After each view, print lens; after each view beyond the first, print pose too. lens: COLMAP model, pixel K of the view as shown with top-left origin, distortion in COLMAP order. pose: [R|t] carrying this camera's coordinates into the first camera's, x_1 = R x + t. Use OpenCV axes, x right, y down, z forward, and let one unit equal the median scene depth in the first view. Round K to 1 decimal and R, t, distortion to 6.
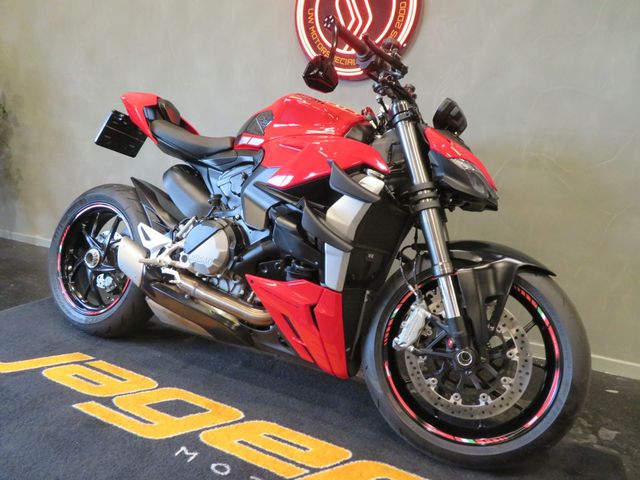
lens RADIAL K [[455.9, 0, 322.0], [0, 455.9, 242.6], [0, 0, 1]] dist [-0.010083, 0.001071]
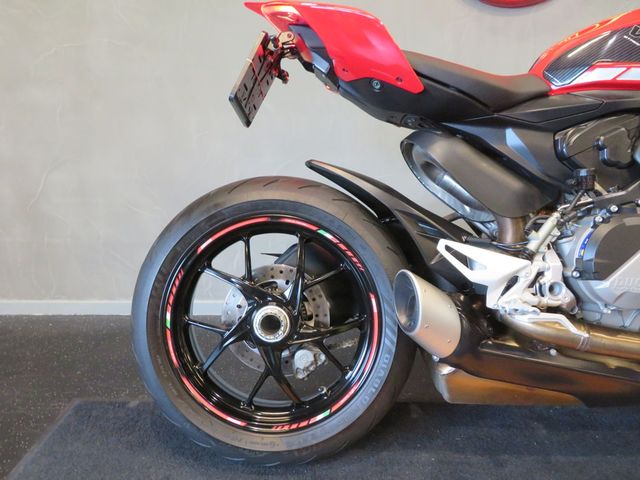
lens RADIAL K [[455.9, 0, 322.0], [0, 455.9, 242.6], [0, 0, 1]] dist [-0.010083, 0.001071]
pose [[0.890612, -0.160604, 0.425460, -0.859092], [0.141449, 0.986987, 0.076476, -0.114333], [-0.432206, -0.007929, 0.901740, 0.673453]]
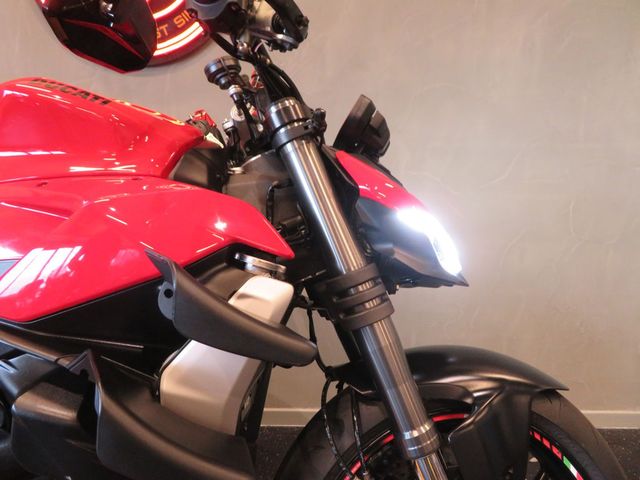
lens RADIAL K [[455.8, 0, 320.0], [0, 455.8, 240.0], [0, 0, 1]] dist [0.064464, 0.001316]
pose [[0.904102, -0.119904, 0.410149, -0.011472], [0.119446, 0.992478, 0.026846, -0.156509], [-0.410283, 0.024719, 0.911623, 0.496410]]
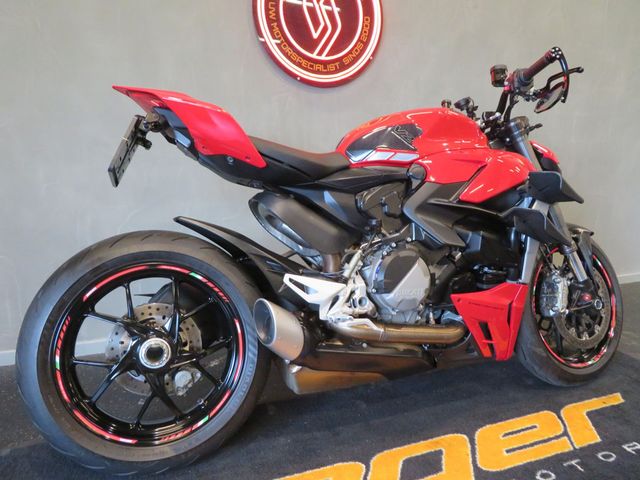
lens RADIAL K [[455.9, 0, 322.0], [0, 455.9, 242.6], [0, 0, 1]] dist [-0.010083, 0.001071]
pose [[0.663757, -0.181875, 0.725498, -1.016596], [0.172171, 0.981090, 0.088430, -0.170298], [-0.727862, 0.066214, 0.682519, 0.523281]]
